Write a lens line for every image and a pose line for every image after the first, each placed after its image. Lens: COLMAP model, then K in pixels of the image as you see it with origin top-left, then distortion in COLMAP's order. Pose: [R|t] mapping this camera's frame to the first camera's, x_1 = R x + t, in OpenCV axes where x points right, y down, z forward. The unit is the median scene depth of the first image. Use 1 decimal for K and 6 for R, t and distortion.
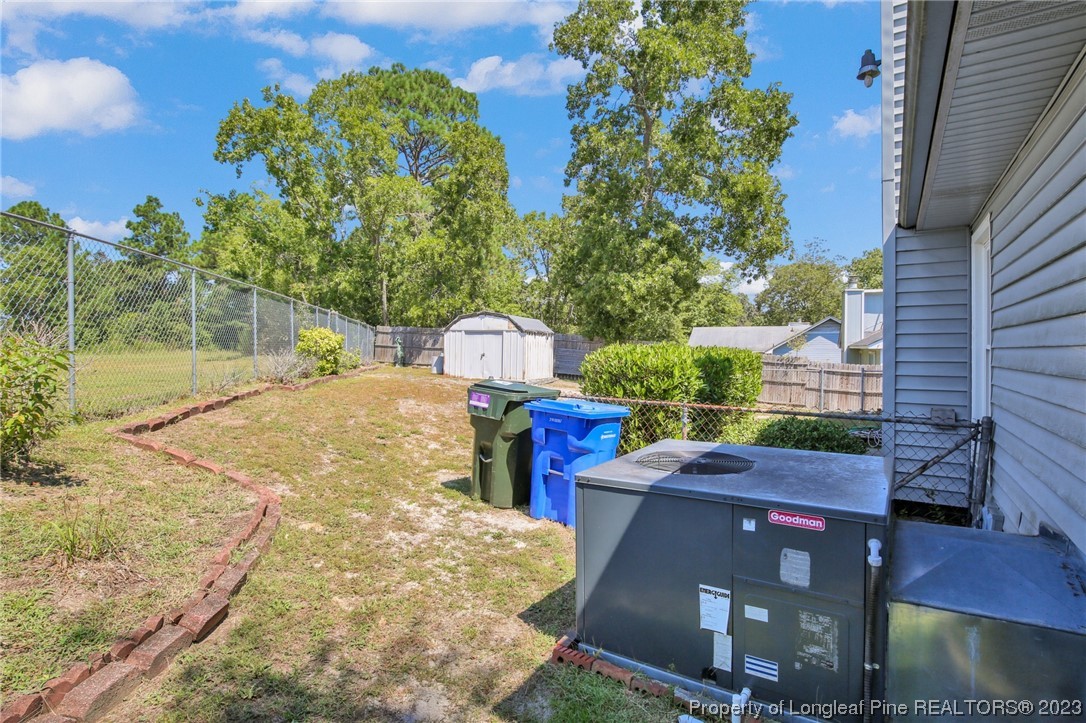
lens RADIAL K [[549.3, 0, 536.0], [0, 549.3, 356.5], [0, 0, 1]] dist [-0.024895, -0.000085]
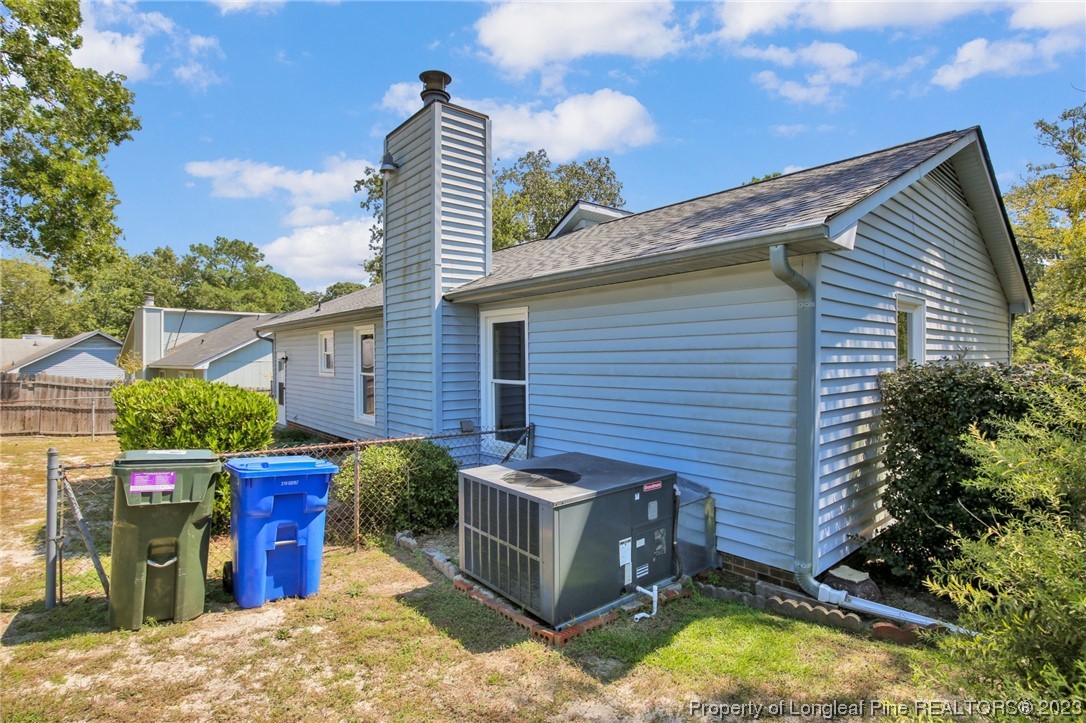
lens RADIAL K [[534.4, 0, 534.7], [0, 534.4, 365.0], [0, 0, 1]] dist [-0.021593, 0.000151]
pose [[0.298906, -0.013204, 0.954191, -0.712292], [0.020486, 0.999763, 0.007417, -0.077633], [-0.954063, 0.017330, 0.299106, 0.393975]]
